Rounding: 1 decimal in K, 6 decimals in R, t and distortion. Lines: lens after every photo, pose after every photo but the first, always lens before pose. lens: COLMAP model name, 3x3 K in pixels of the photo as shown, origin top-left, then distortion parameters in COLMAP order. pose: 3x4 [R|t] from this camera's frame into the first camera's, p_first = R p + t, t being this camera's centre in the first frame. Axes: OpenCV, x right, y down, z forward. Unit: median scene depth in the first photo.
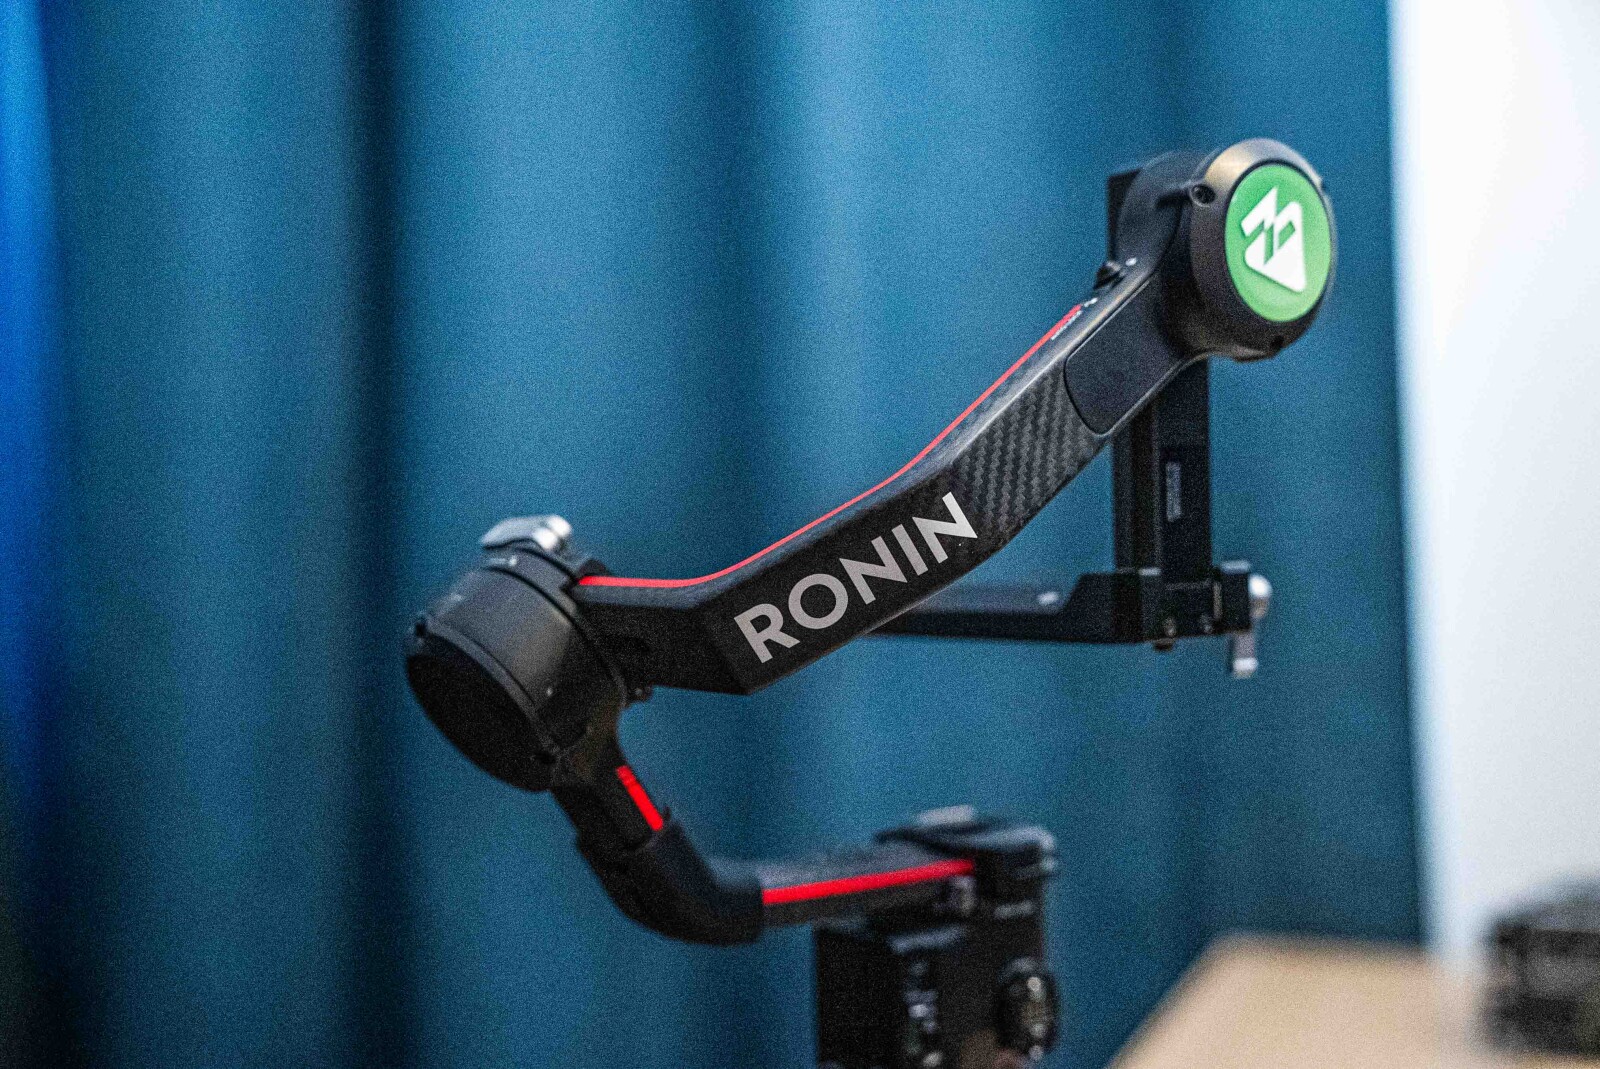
lens RADIAL K [[2283.8, 0, 792.9], [0, 2283.8, 507.1], [0, 0, 1]] dist [0.157462, 0.043936]
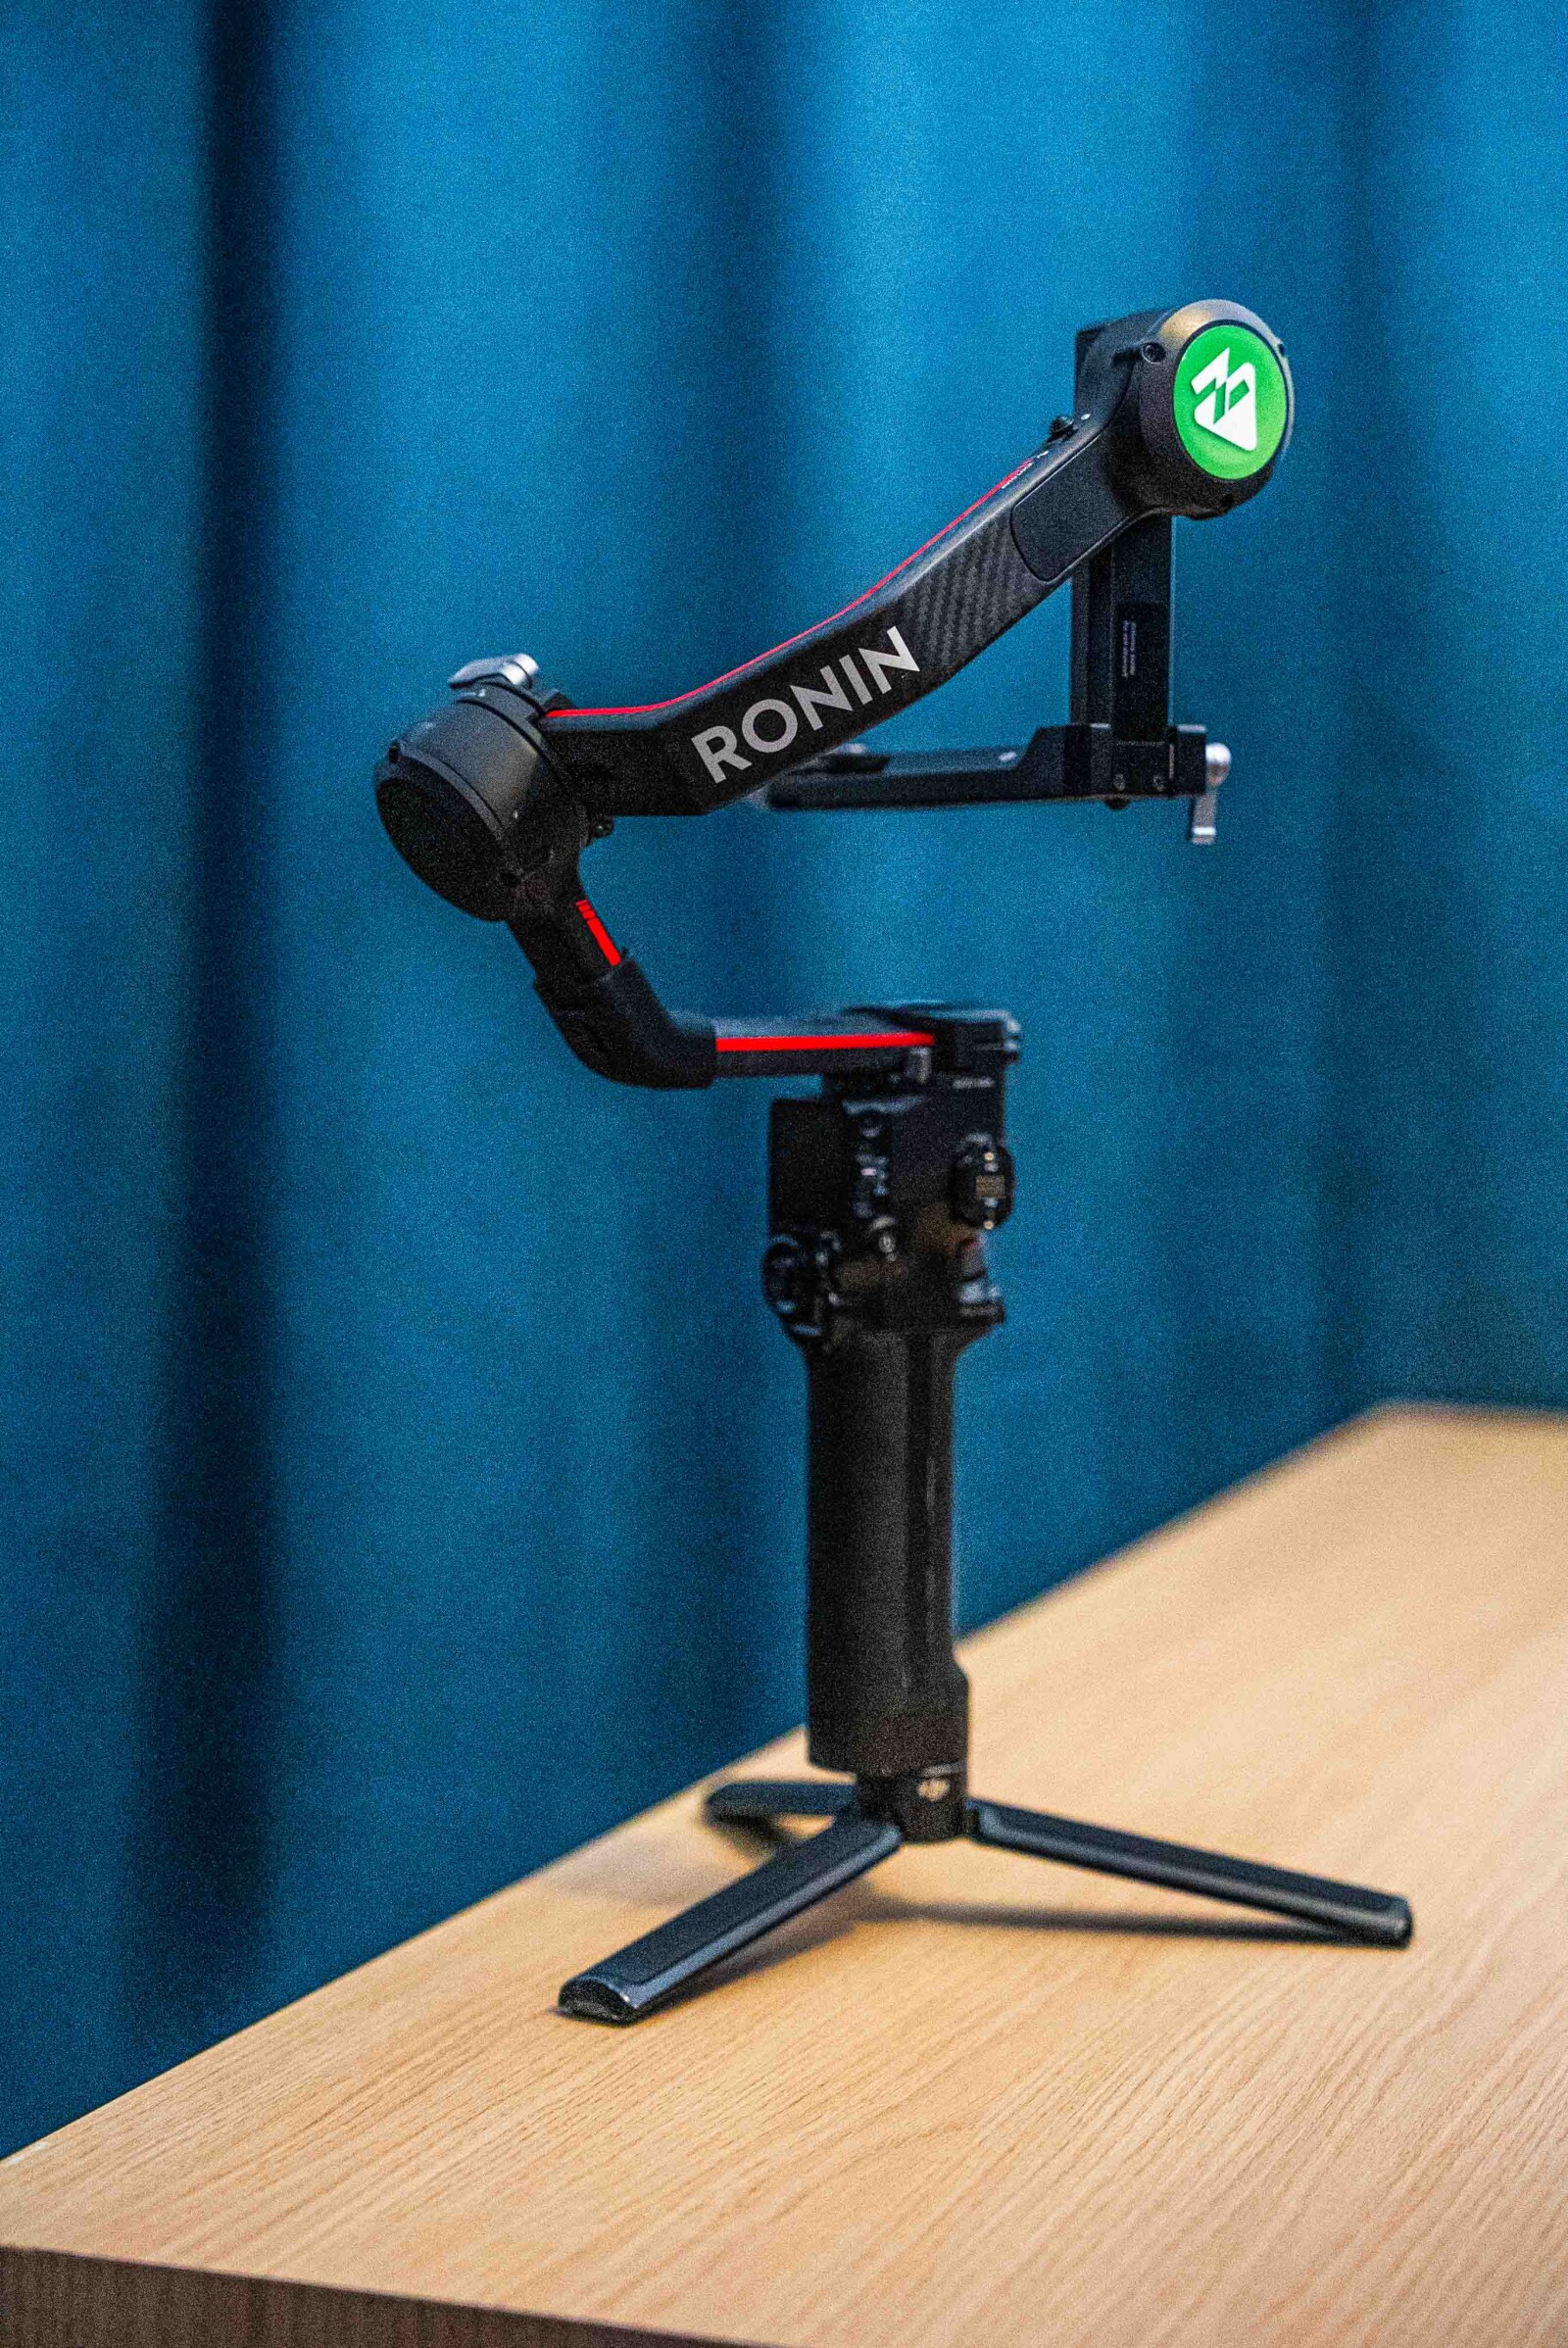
lens RADIAL K [[4202.8, 0, 784.0], [0, 4202.8, 1174.0], [0, 0, 1]] dist [0.012007, 3.377581]
pose [[0.999177, 0.034888, -0.020684, 0.061640], [-0.033598, 0.997648, 0.059738, 0.124236], [0.022719, -0.058994, 0.998000, -0.922560]]
